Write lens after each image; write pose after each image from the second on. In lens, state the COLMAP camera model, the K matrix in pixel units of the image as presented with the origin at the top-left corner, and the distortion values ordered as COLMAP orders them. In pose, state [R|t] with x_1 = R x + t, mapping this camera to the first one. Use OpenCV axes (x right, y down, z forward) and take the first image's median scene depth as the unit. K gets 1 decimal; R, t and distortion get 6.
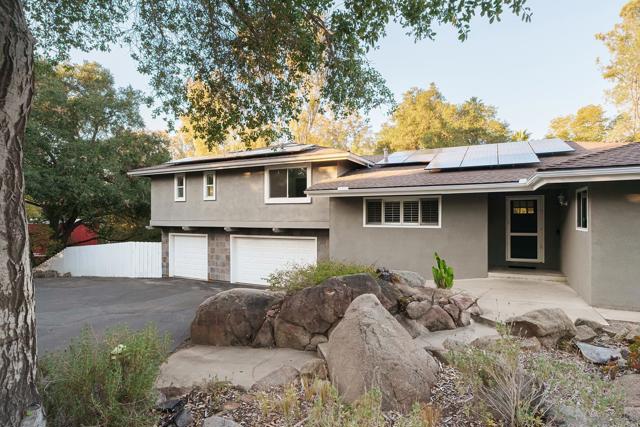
lens RADIAL K [[344.1, 0, 314.8], [0, 344.1, 215.6], [0, 0, 1]] dist [0.017315, 0.001235]
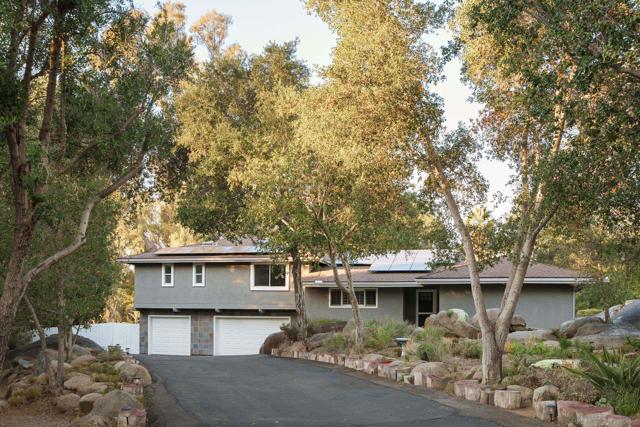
lens RADIAL K [[641.5, 0, 320.2], [0, 641.5, 212.2], [0, 0, 1]] dist [0.003365, 0.000000]
pose [[0.970699, 0.052958, 0.234393, -0.460703], [-0.013716, 0.986034, -0.165978, 0.070850], [-0.239909, 0.157900, 0.957868, -1.396070]]
